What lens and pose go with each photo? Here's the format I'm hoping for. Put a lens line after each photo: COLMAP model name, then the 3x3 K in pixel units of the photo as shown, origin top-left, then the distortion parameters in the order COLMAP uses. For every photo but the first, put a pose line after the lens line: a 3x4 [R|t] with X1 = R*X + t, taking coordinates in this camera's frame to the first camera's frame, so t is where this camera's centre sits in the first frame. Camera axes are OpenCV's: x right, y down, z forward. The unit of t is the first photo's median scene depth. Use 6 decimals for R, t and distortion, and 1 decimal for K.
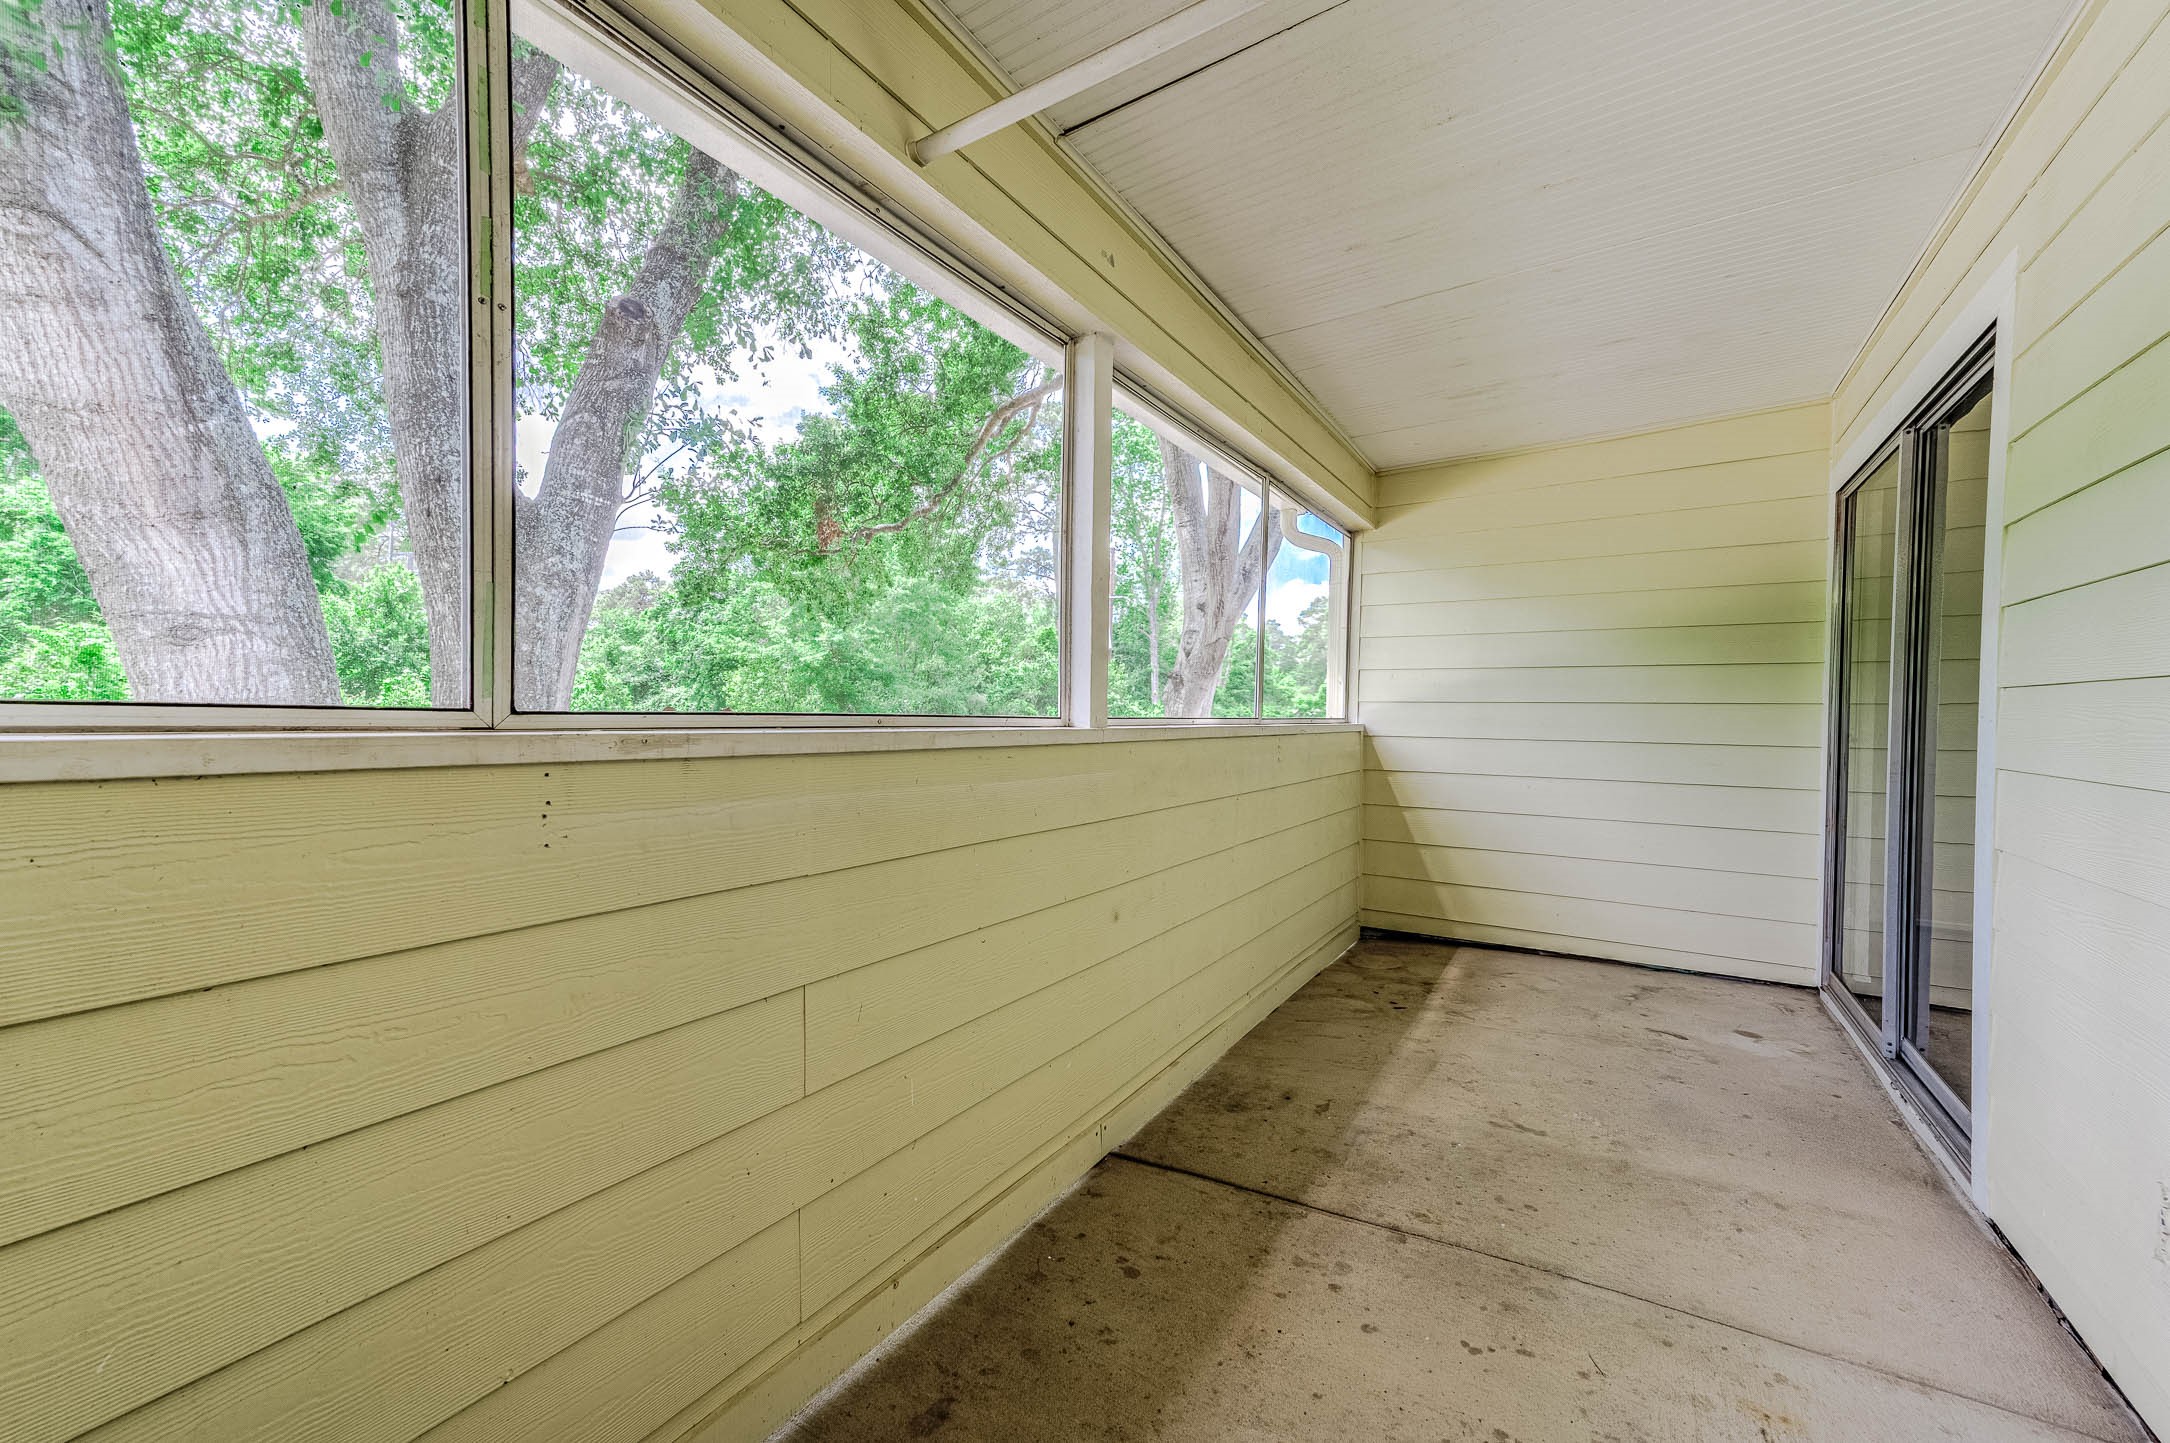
lens RADIAL K [[832.0, 0, 1085.0], [0, 832.0, 721.5], [0, 0, 1]] dist [0.015900, 0.000038]
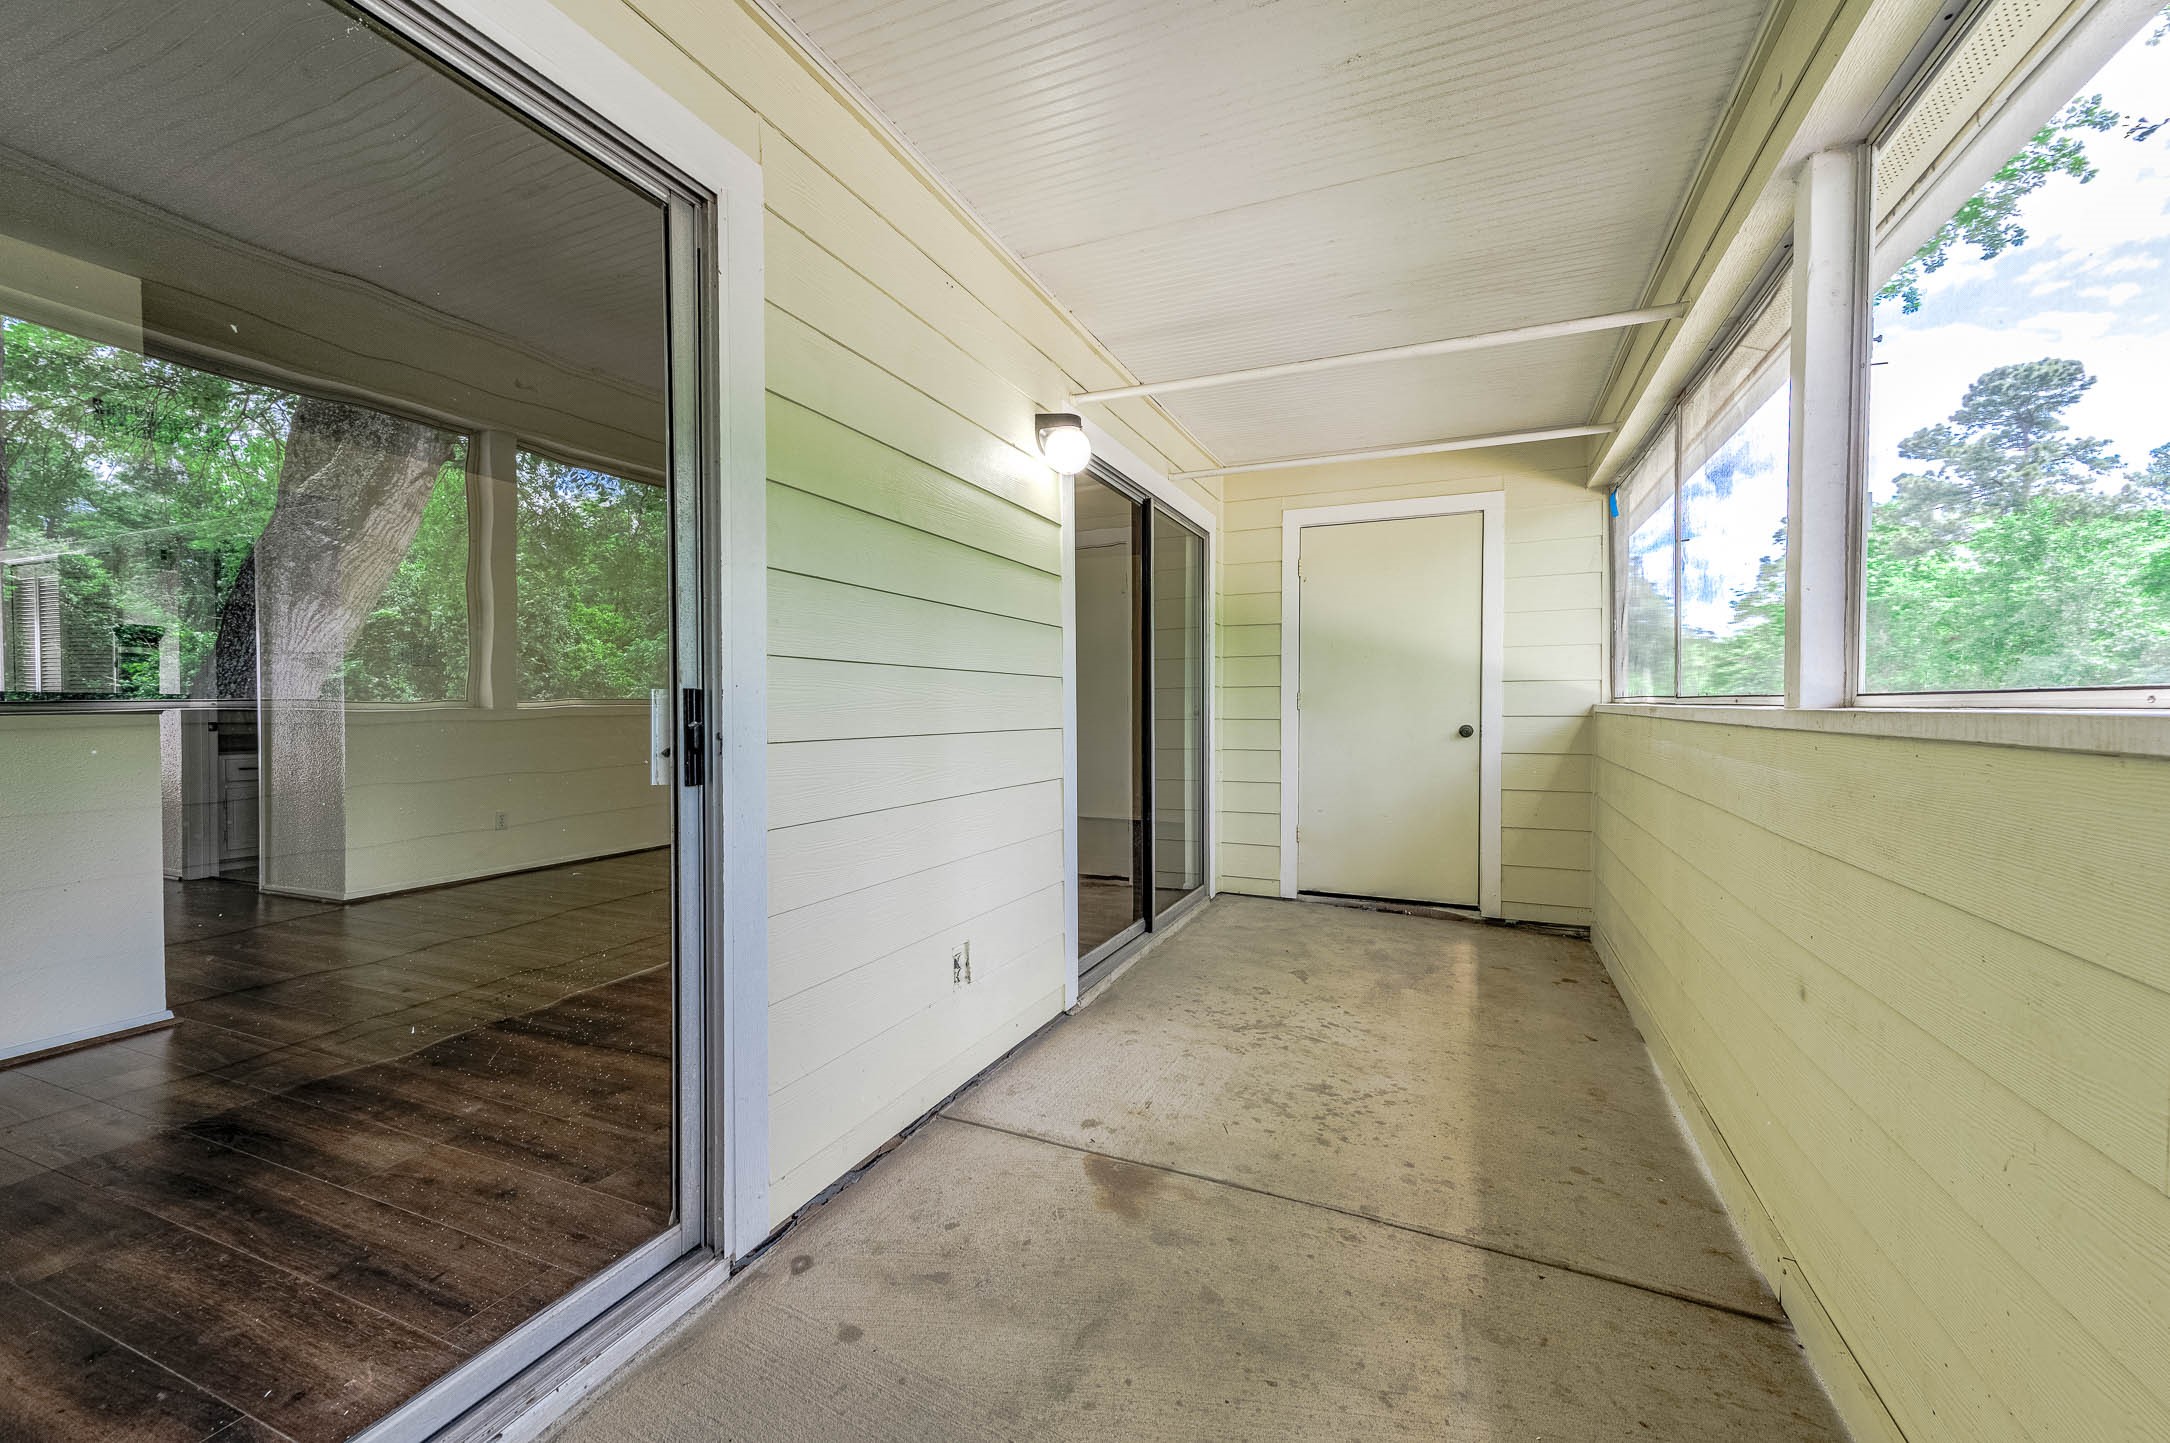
lens RADIAL K [[832.0, 0, 1085.0], [0, 832.0, 721.5], [0, 0, 1]] dist [0.015900, 0.000038]
pose [[-0.989211, -0.003541, -0.146458, 0.820049], [-0.007238, 0.999668, 0.024712, 0.009038], [0.146322, 0.025506, -0.988908, 1.842604]]
